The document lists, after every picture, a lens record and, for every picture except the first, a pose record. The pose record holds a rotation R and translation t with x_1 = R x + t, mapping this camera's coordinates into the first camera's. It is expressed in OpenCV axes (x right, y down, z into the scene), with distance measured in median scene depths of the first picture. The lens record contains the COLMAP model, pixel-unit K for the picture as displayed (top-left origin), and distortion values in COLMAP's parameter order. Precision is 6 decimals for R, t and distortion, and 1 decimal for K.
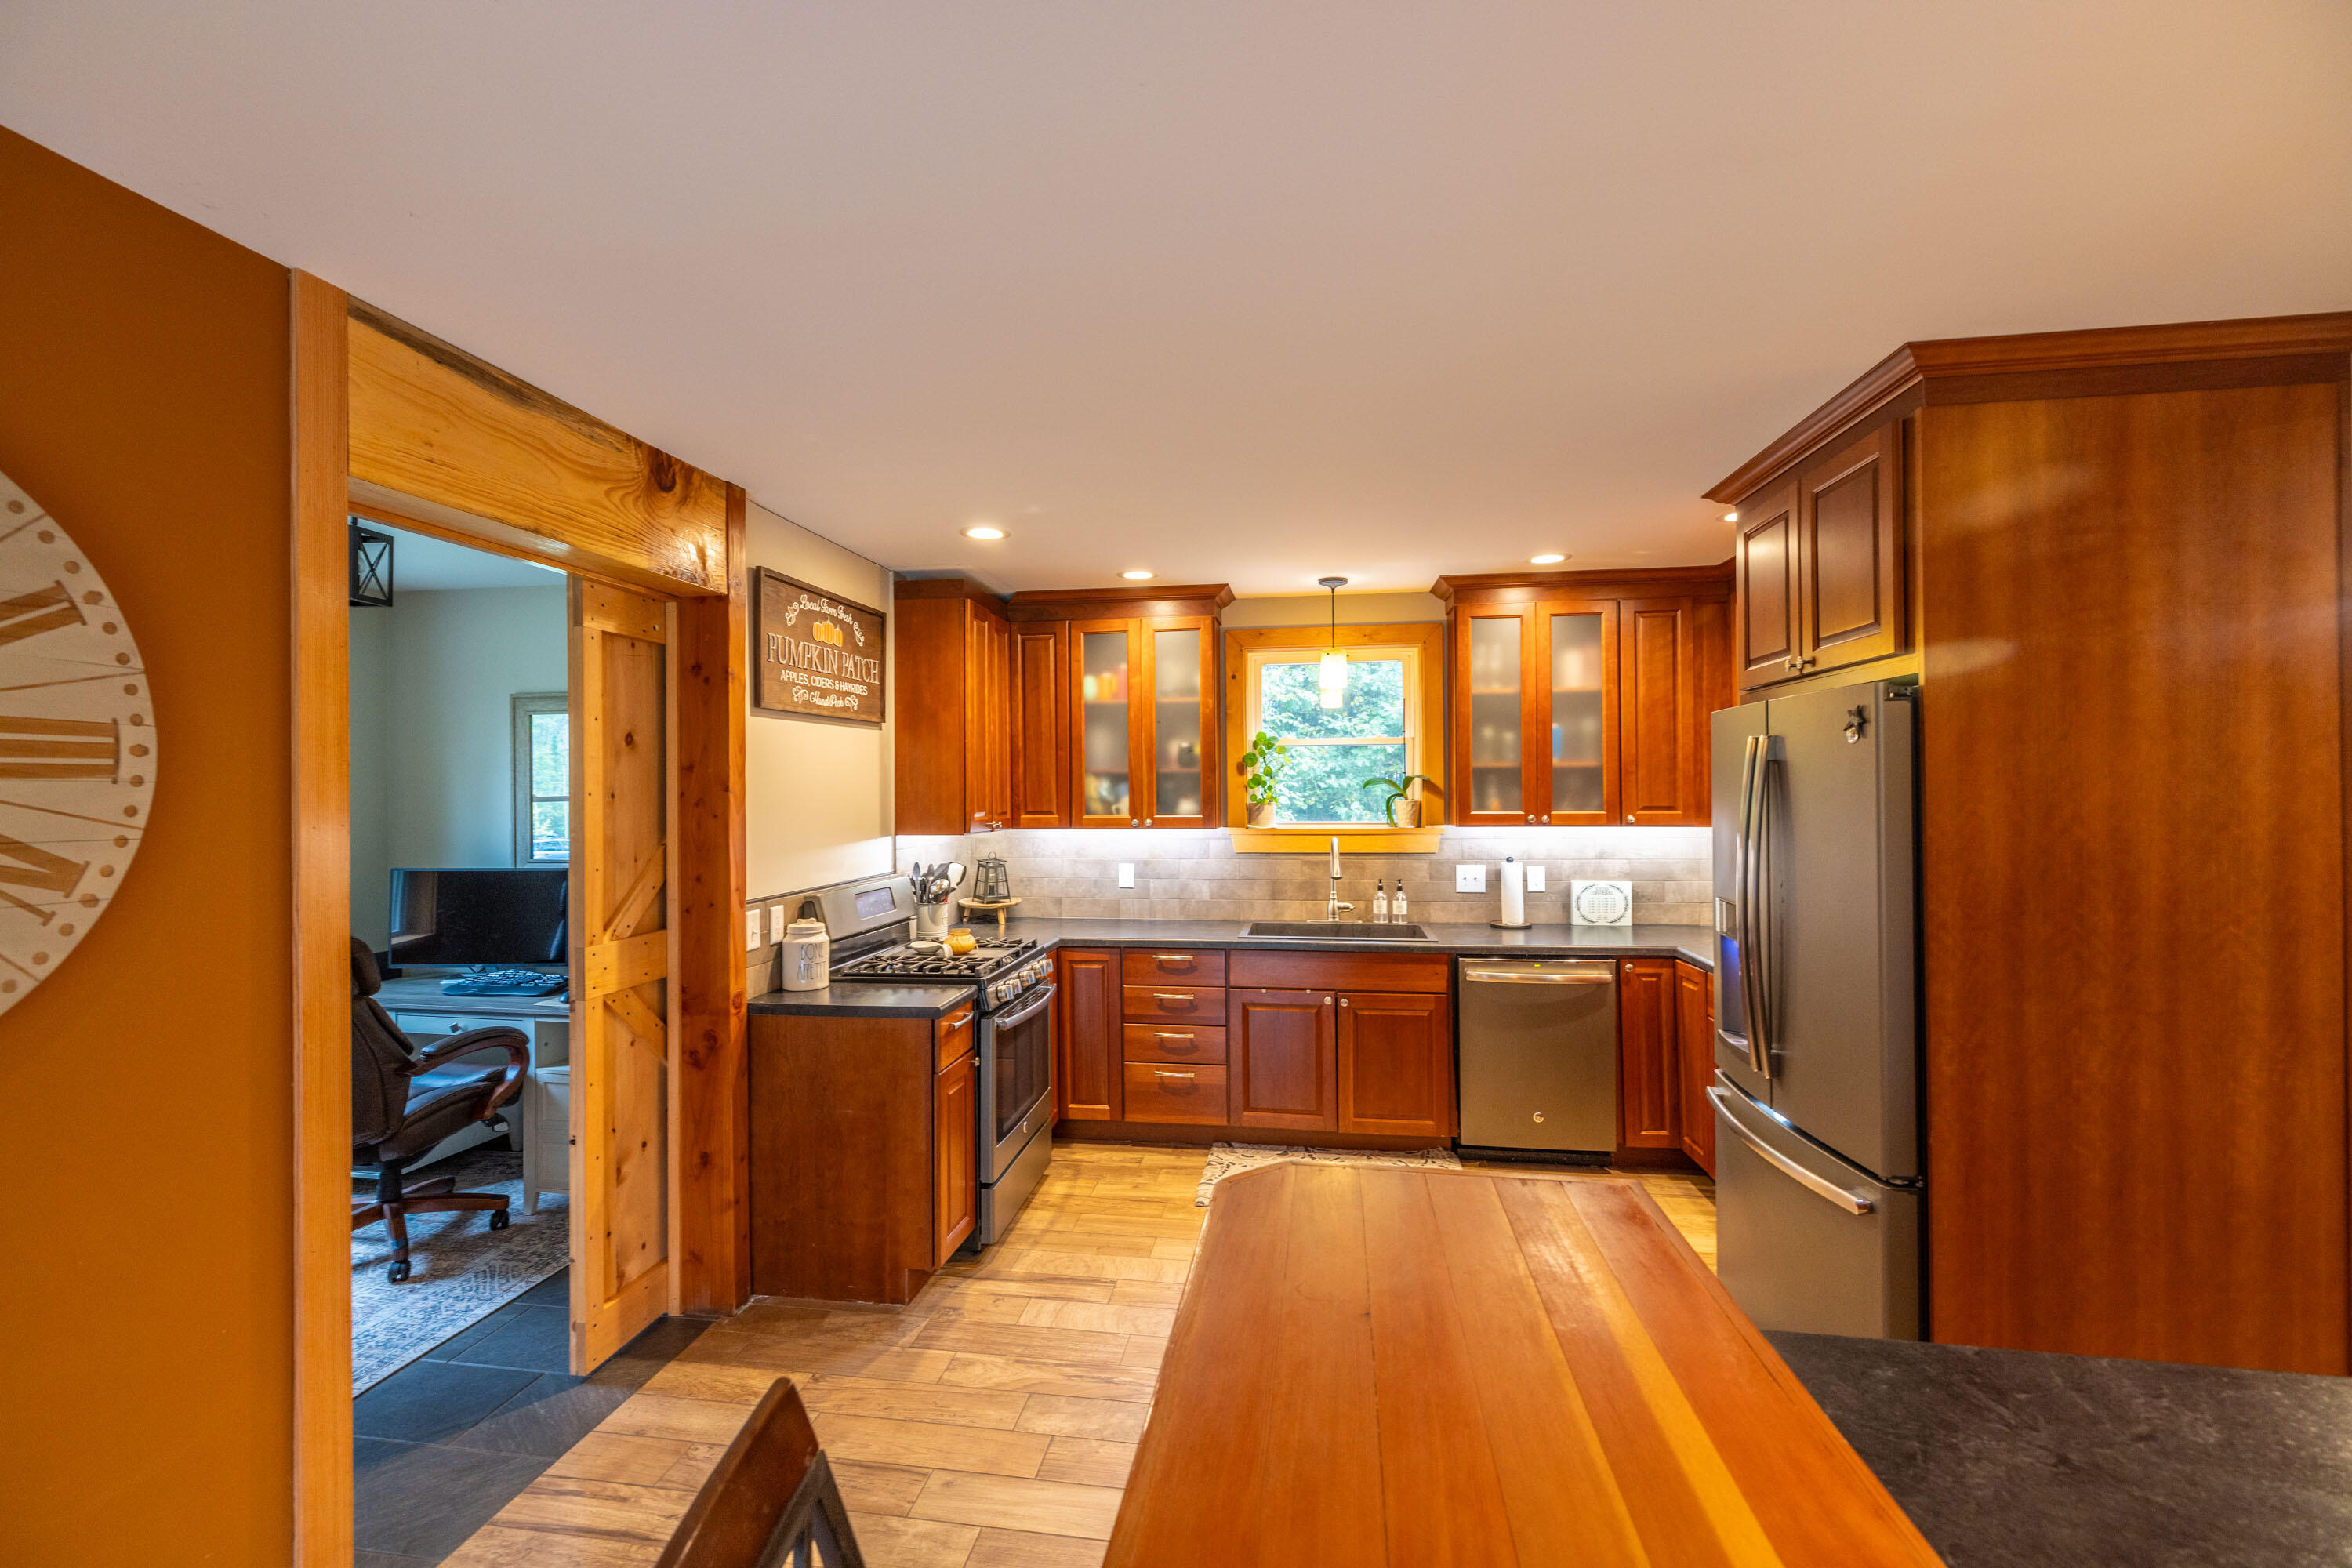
lens RADIAL K [[983.5, 0, 1168.9], [0, 983.5, 782.4], [0, 0, 1]] dist [0.002383, 0.000118]
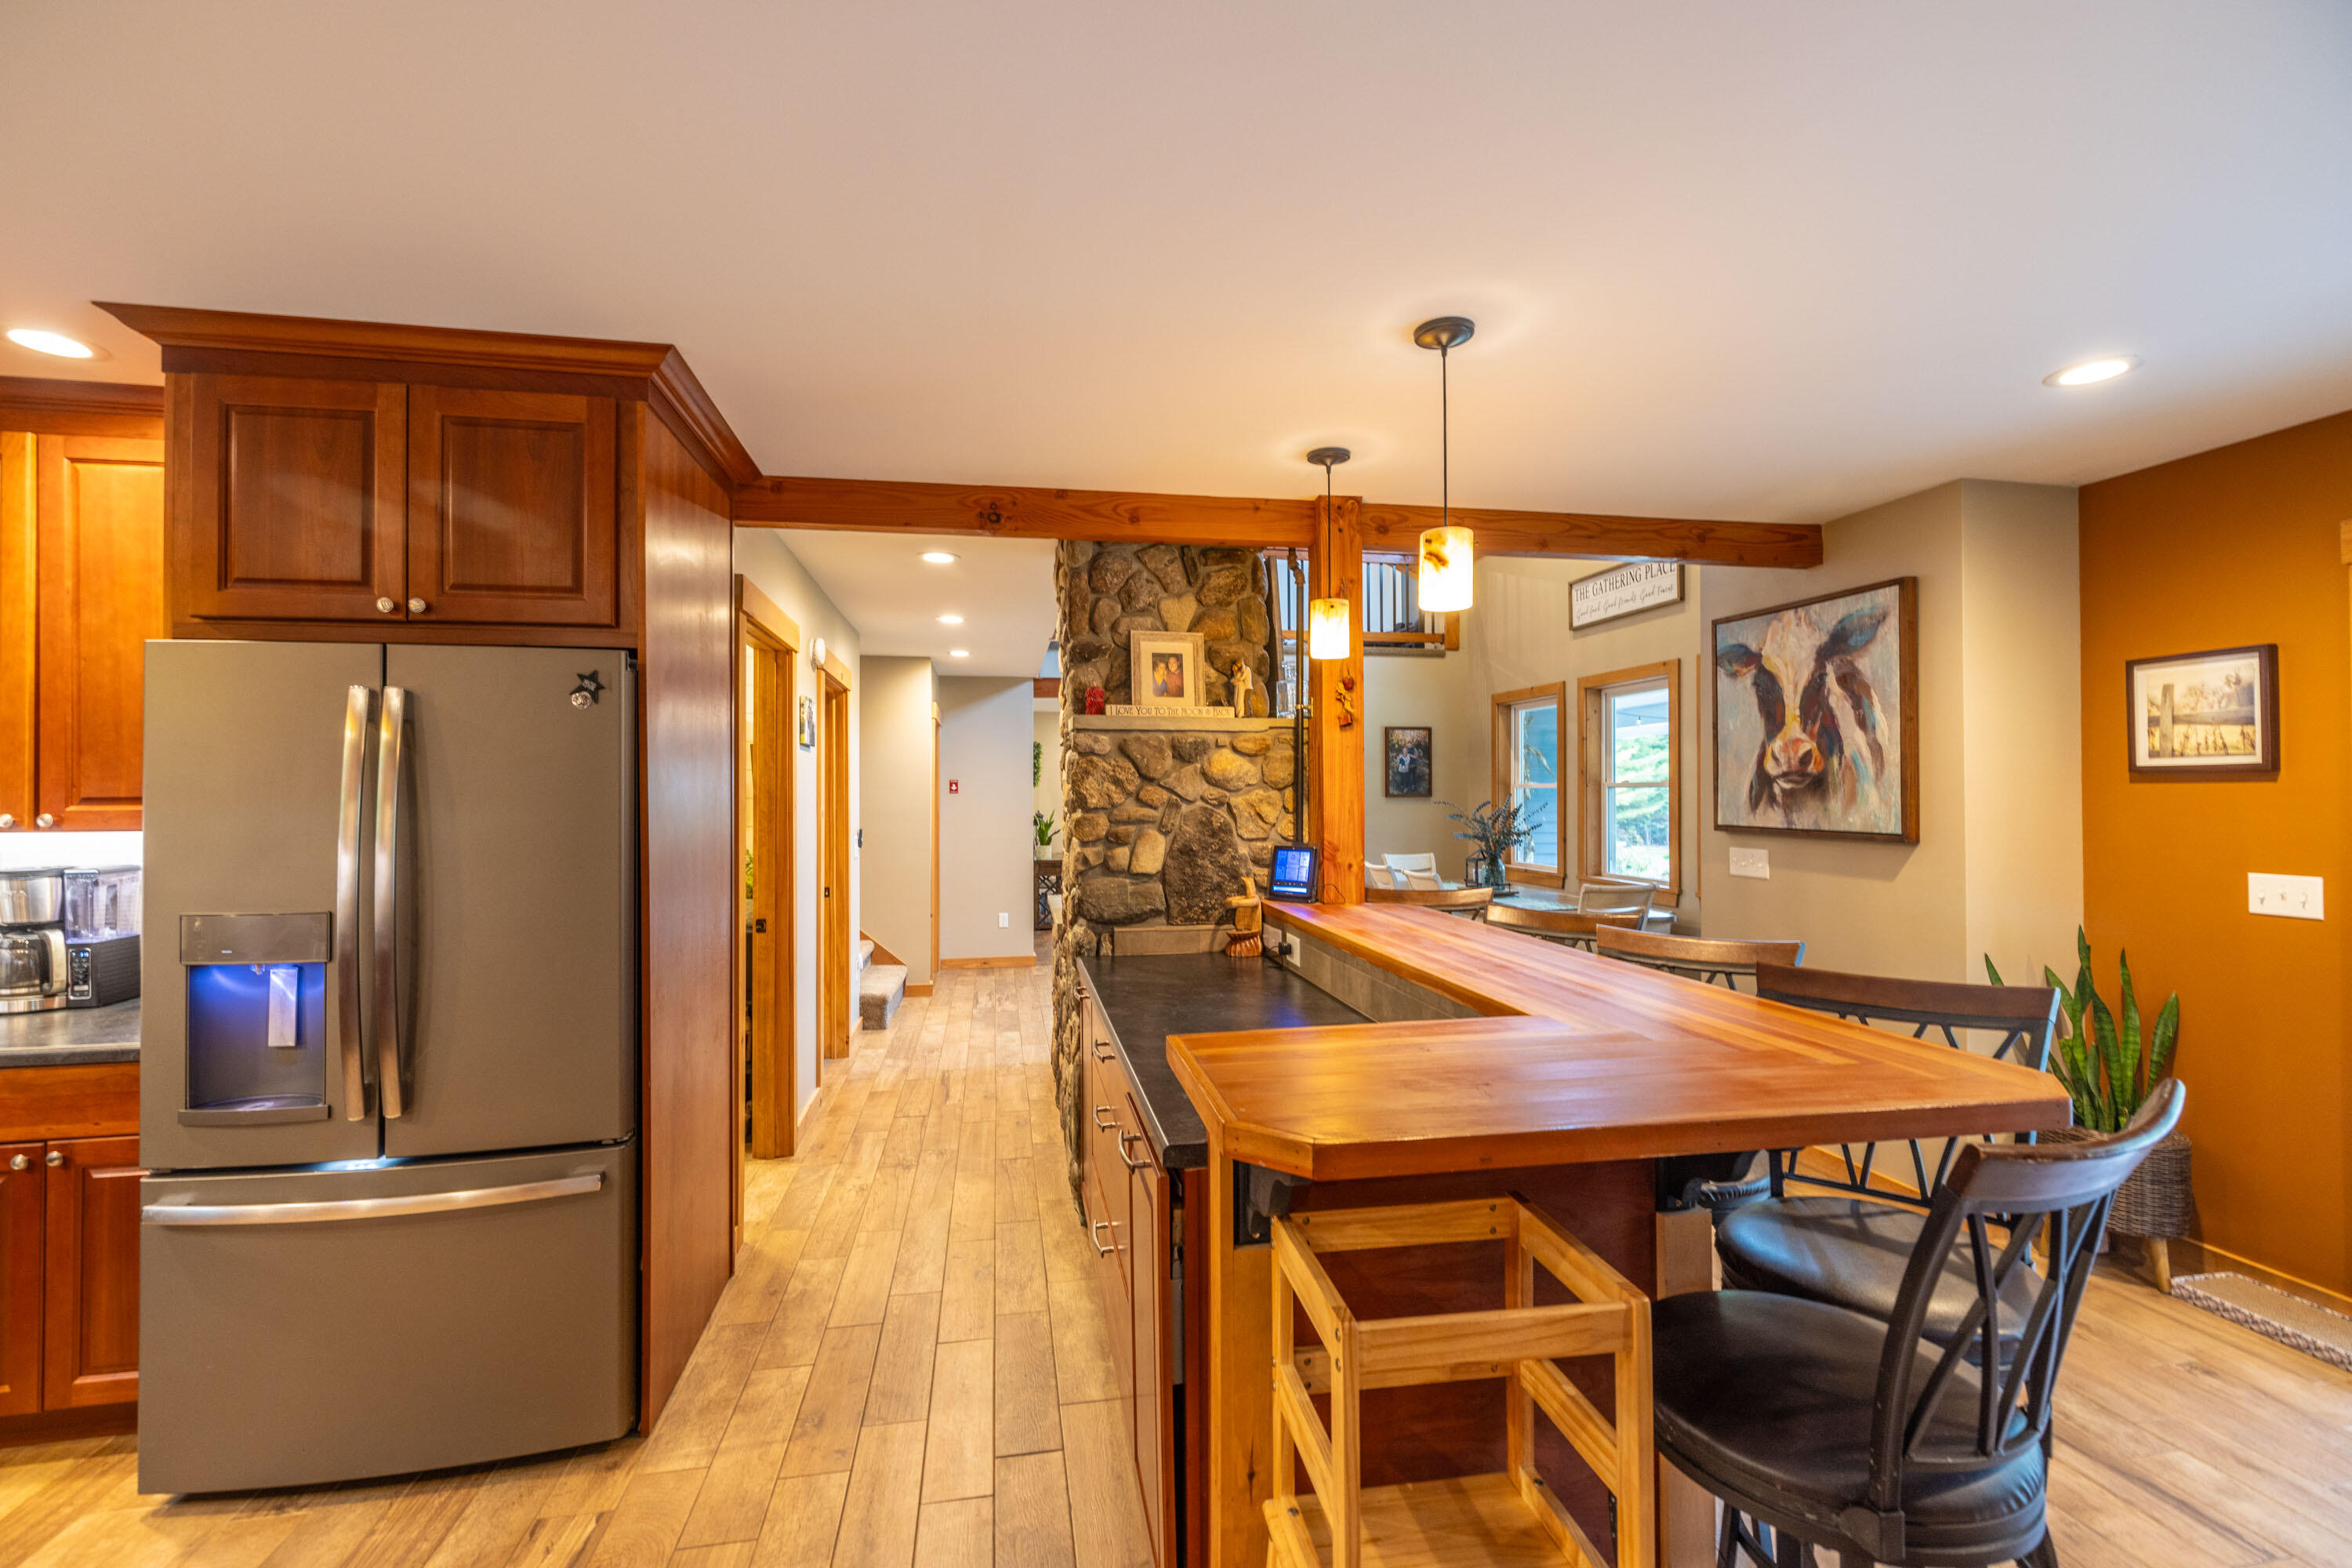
lens RADIAL K [[980.4, 0, 1167.6], [0, 980.4, 782.8], [0, 0, 1]] dist [0.001338, 0.000155]
pose [[-0.323284, 0.019291, 0.946105, -0.281306], [0.002020, 0.999804, -0.019695, 0.037329], [-0.946300, -0.004456, -0.323260, 0.532014]]
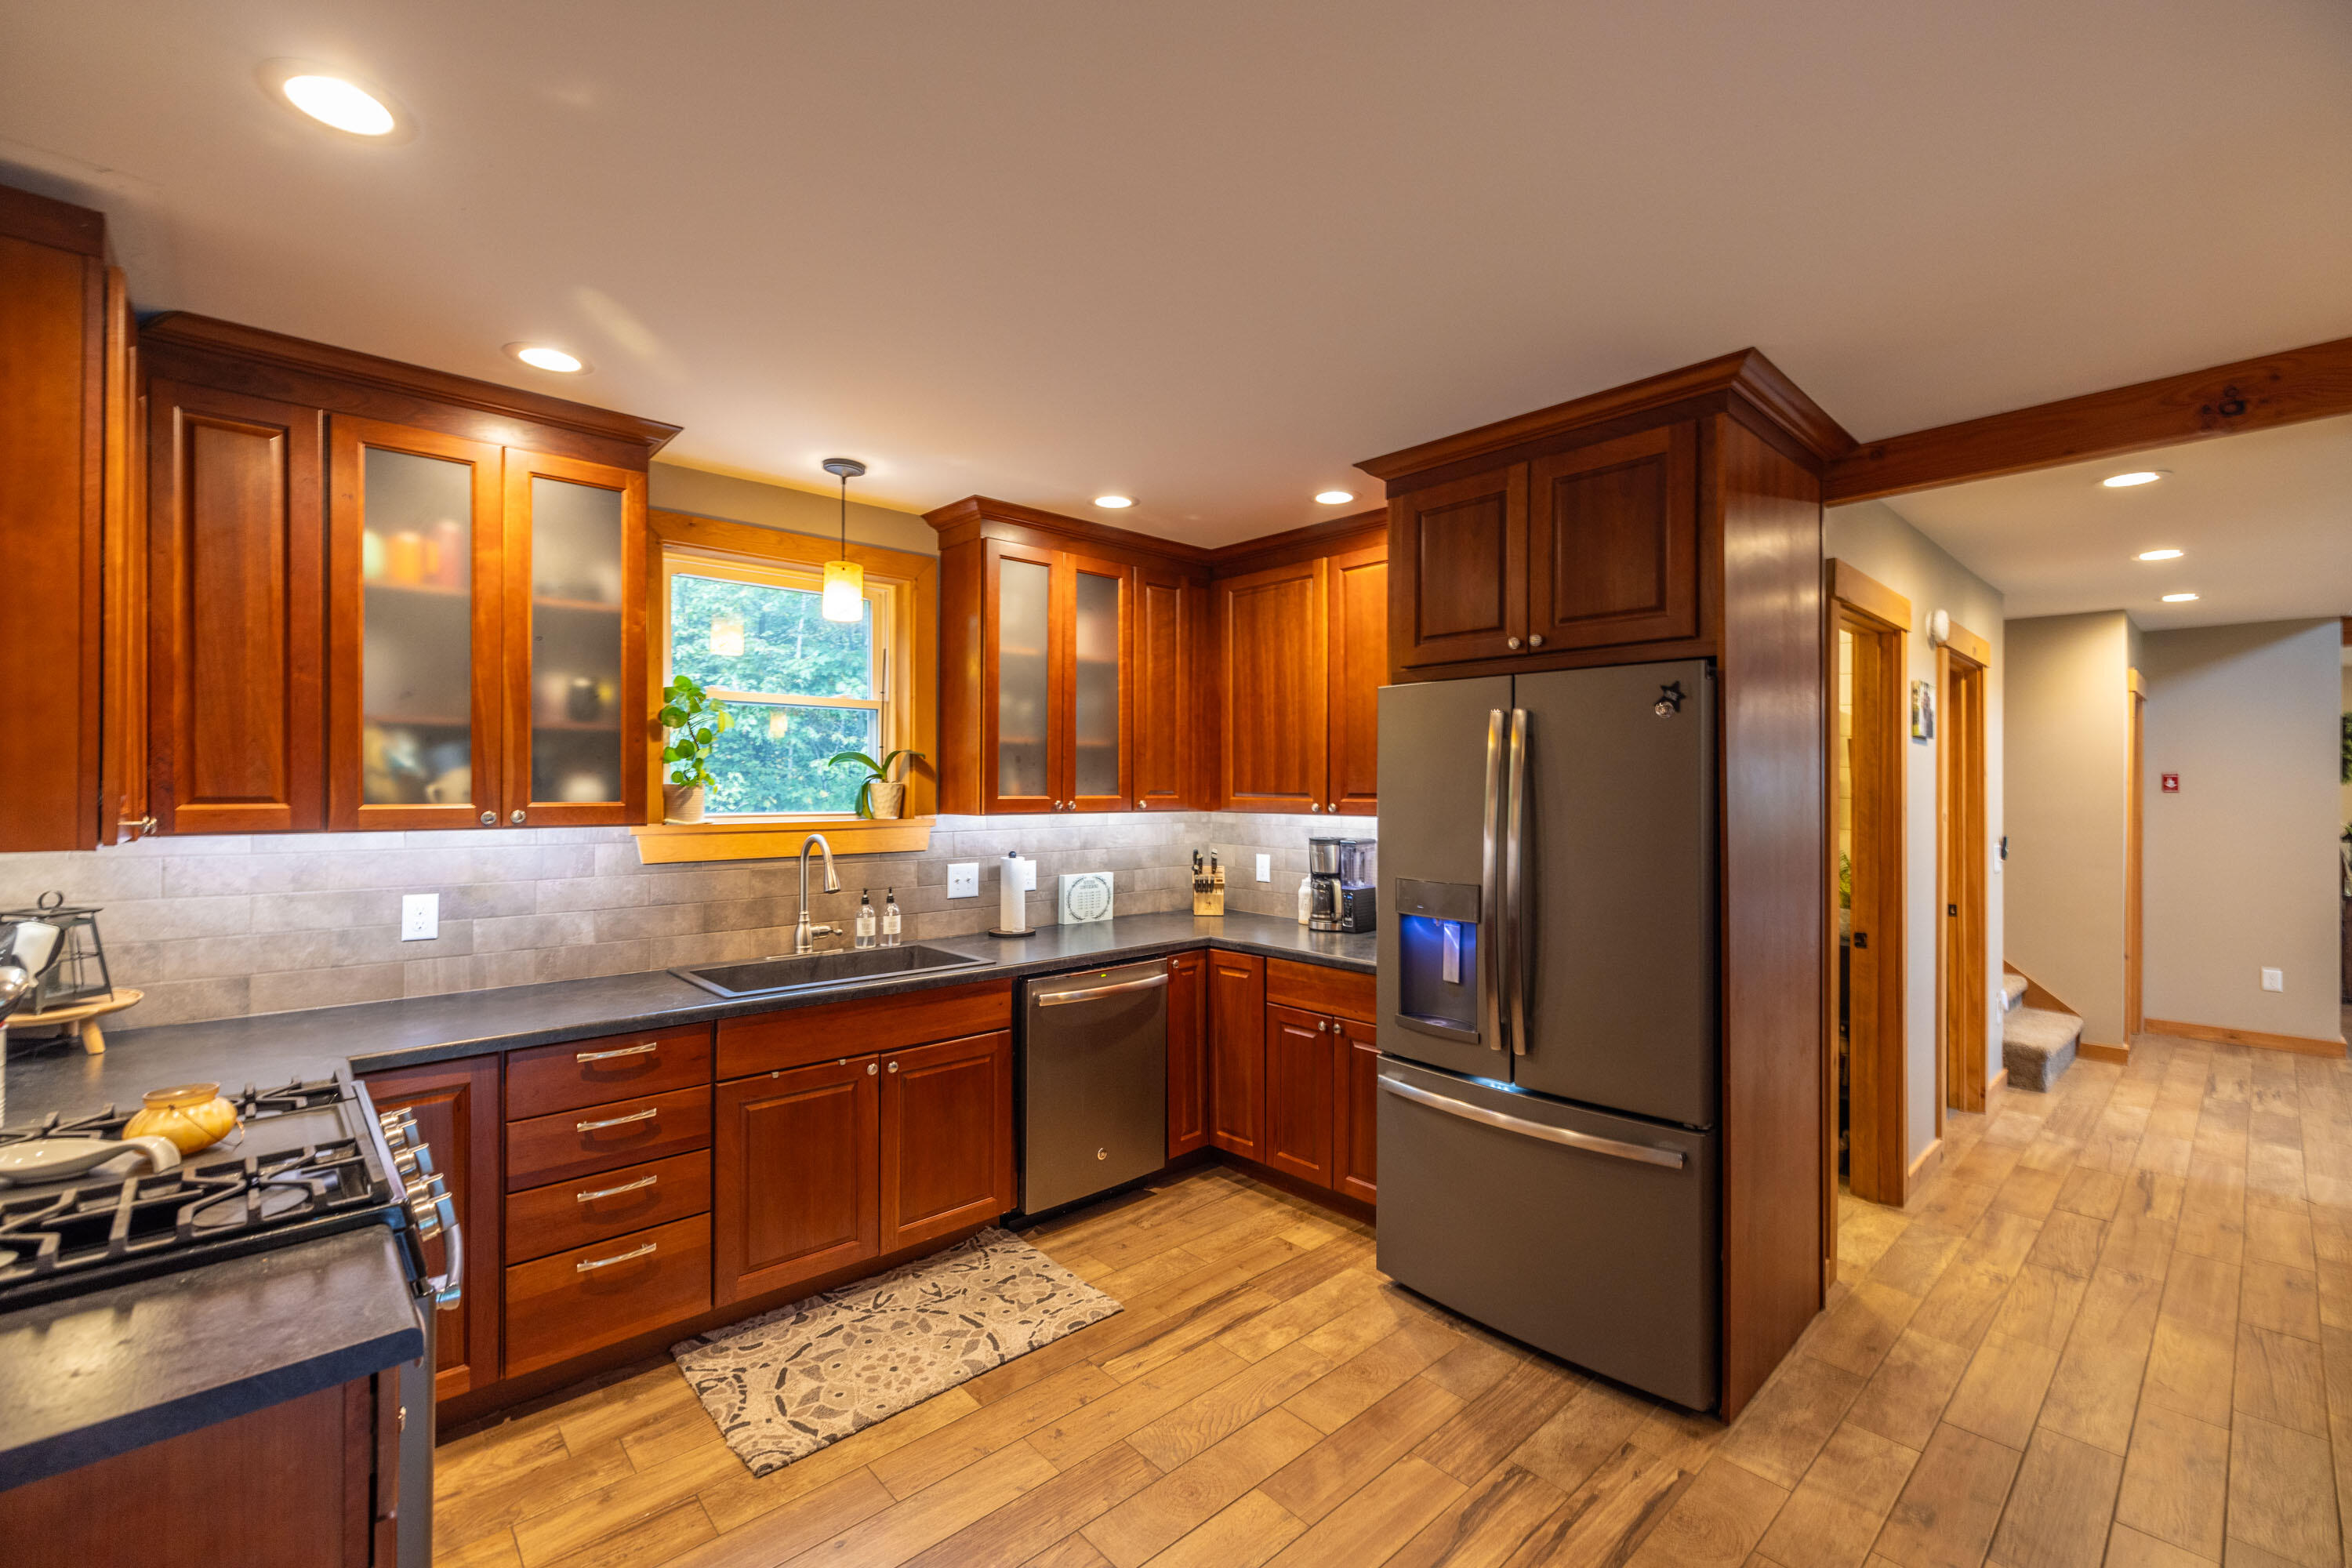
lens RADIAL K [[983.5, 0, 1168.9], [0, 983.5, 782.4], [0, 0, 1]] dist [0.002383, 0.000118]
pose [[0.632159, 0.012269, 0.774742, -0.310892], [-0.011988, 0.999910, -0.006053, 0.029129], [-0.774746, -0.005462, 0.632249, 0.518714]]
